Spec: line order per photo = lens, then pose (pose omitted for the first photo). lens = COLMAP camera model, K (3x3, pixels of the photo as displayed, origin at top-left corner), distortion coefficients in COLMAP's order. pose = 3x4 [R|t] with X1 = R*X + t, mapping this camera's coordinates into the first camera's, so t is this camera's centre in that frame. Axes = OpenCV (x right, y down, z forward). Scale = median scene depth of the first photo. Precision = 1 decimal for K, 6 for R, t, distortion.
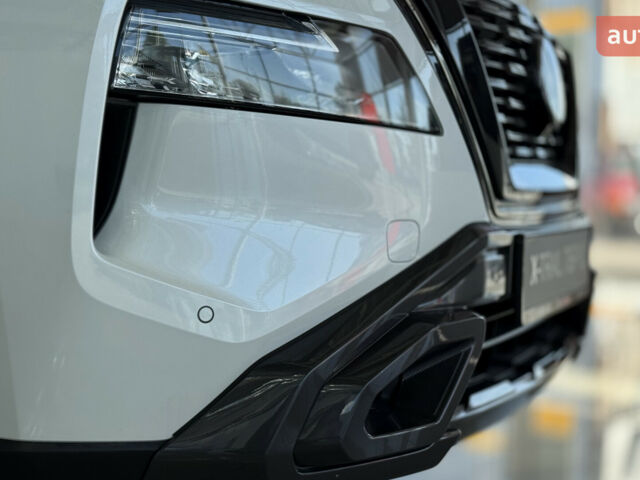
lens RADIAL K [[1246.6, 0, 320.6], [0, 1246.6, 240.5], [0, 0, 1]] dist [0.040644, 0.126795]
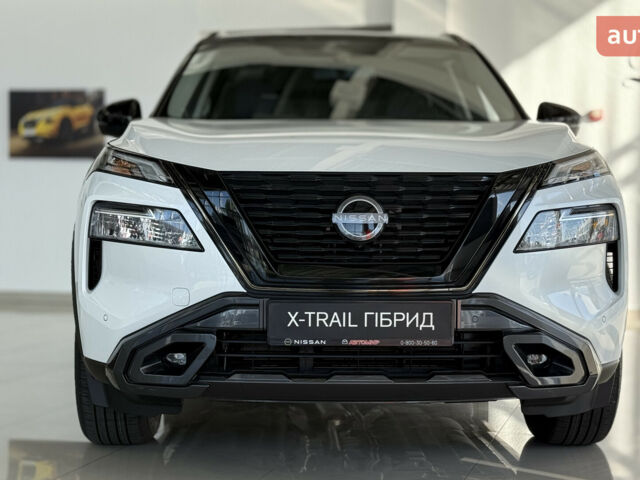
lens RADIAL K [[1246.6, 0, 320.6], [0, 1246.6, 240.5], [0, 0, 1]] dist [0.040644, 0.126795]
pose [[0.391476, 0.010855, -0.920124, 2.470012], [-0.056157, 0.998348, -0.012115, -0.098073], [0.918473, 0.056414, 0.391439, 0.332426]]
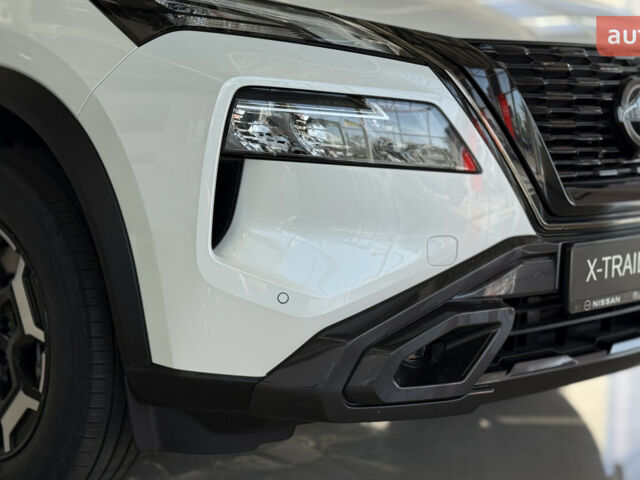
lens RADIAL K [[1246.6, 0, 320.6], [0, 1246.6, 240.5], [0, 0, 1]] dist [0.040644, 0.126795]
pose [[0.921373, 0.048019, -0.385703, 0.507840], [-0.023584, 0.997418, 0.067839, -0.109670], [0.387965, -0.053408, 0.920126, -0.363069]]
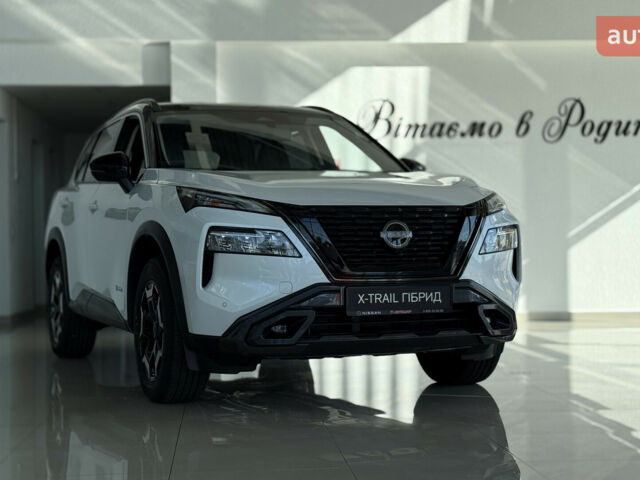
lens RADIAL K [[1246.6, 0, 320.6], [0, 1246.6, 240.5], [0, 0, 1]] dist [0.040644, 0.126795]
pose [[0.696465, -0.023107, -0.717219, 2.885070], [-0.022984, 0.998250, -0.054480, 0.061691], [0.717223, 0.054428, 0.694715, -1.525298]]
